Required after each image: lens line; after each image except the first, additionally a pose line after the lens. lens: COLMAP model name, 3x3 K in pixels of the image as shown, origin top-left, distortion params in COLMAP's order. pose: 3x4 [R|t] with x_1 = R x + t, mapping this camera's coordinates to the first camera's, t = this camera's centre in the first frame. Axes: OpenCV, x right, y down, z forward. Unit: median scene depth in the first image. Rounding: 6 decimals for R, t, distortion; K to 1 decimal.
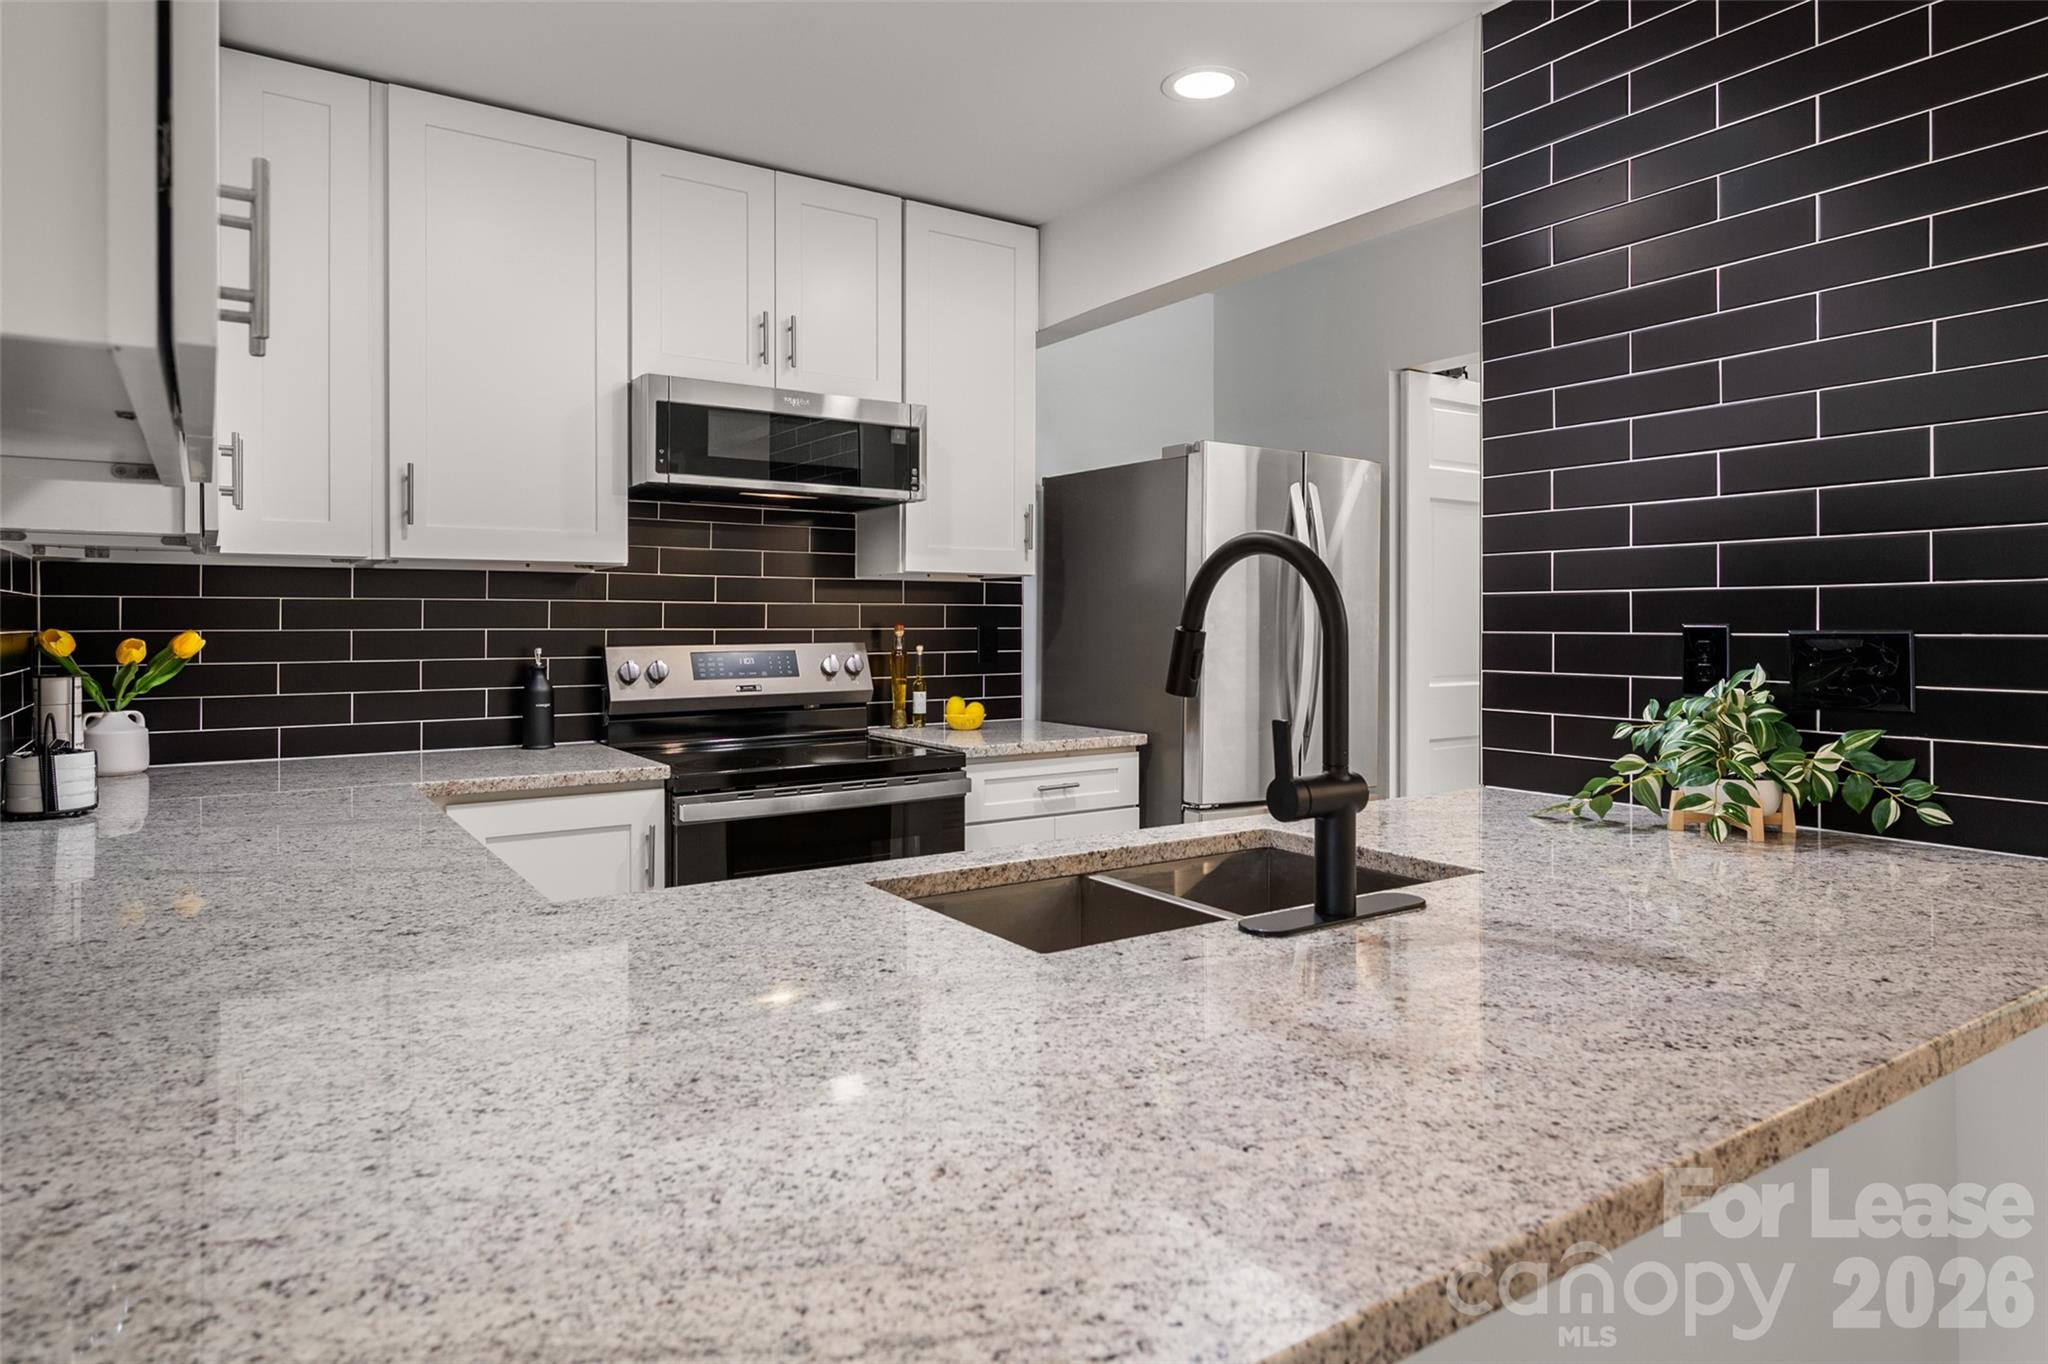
lens RADIAL K [[1191.9, 0, 1049.6], [0, 1191.9, 631.7], [0, 0, 1]] dist [-0.004922, -0.001009]
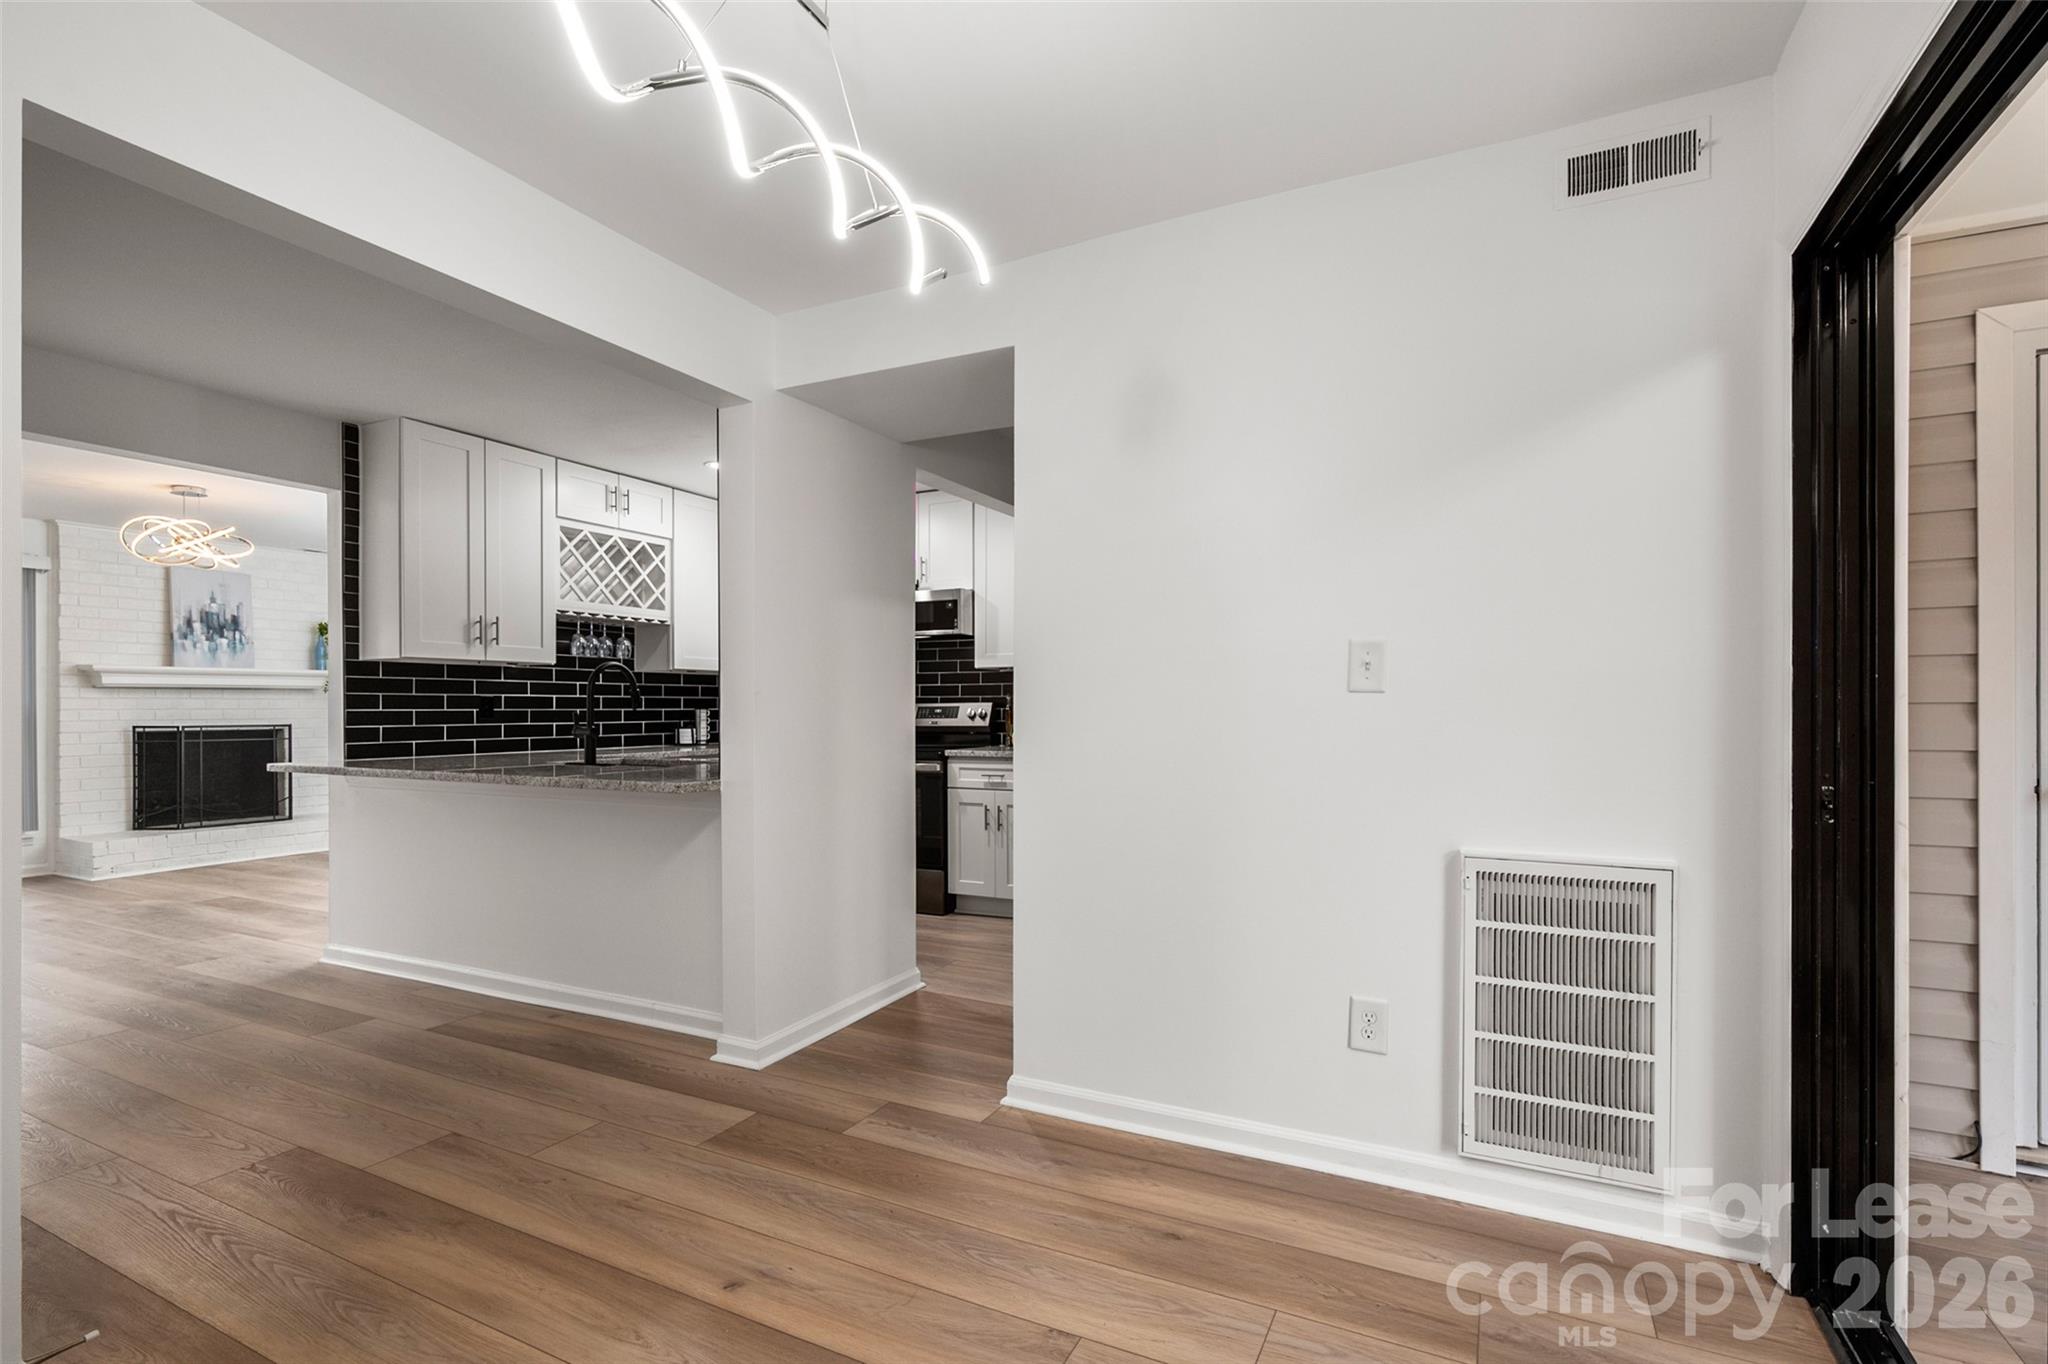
lens RADIAL K [[953.1, 0, 1041.6], [0, 953.1, 707.7], [0, 0, 1]] dist [0.006448, 0.000288]
pose [[0.489536, -0.001471, -0.871982, 1.348914], [-0.004203, 0.999983, -0.004047, 0.025013], [0.871973, 0.005646, 0.489522, 0.289690]]
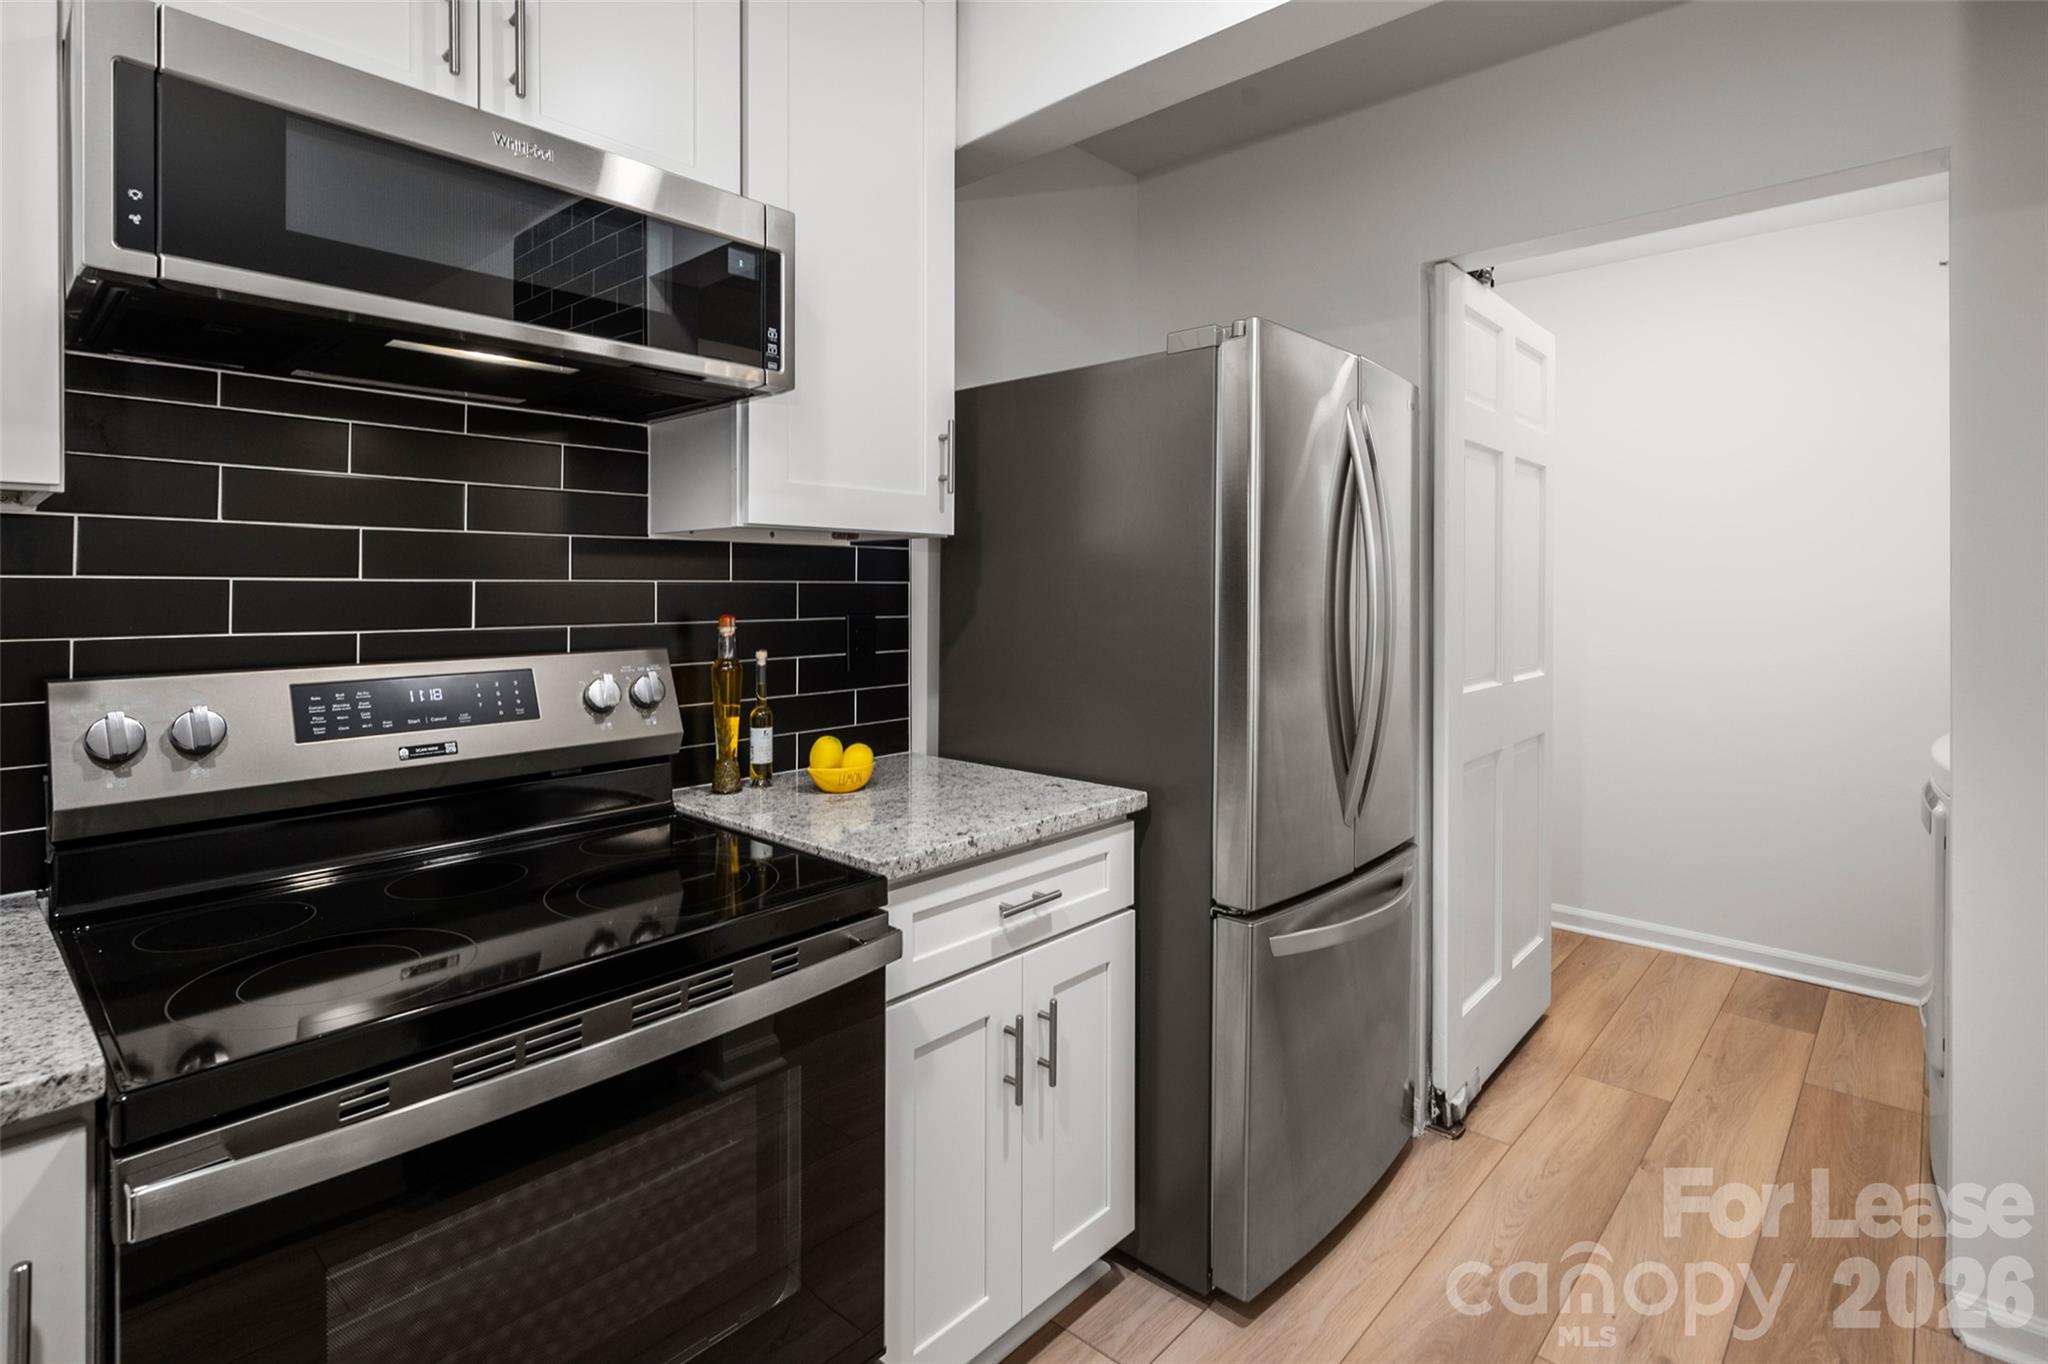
lens RADIAL K [[995.9, 0, 1032.2], [0, 995.9, 592.6], [0, 0, 1]] dist [0.004529, 0.000000]
pose [[0.974636, -0.001175, 0.223794, -0.094303], [0.002057, 0.999991, -0.003707, -0.016274], [-0.223788, 0.004073, 0.974629, 0.512067]]
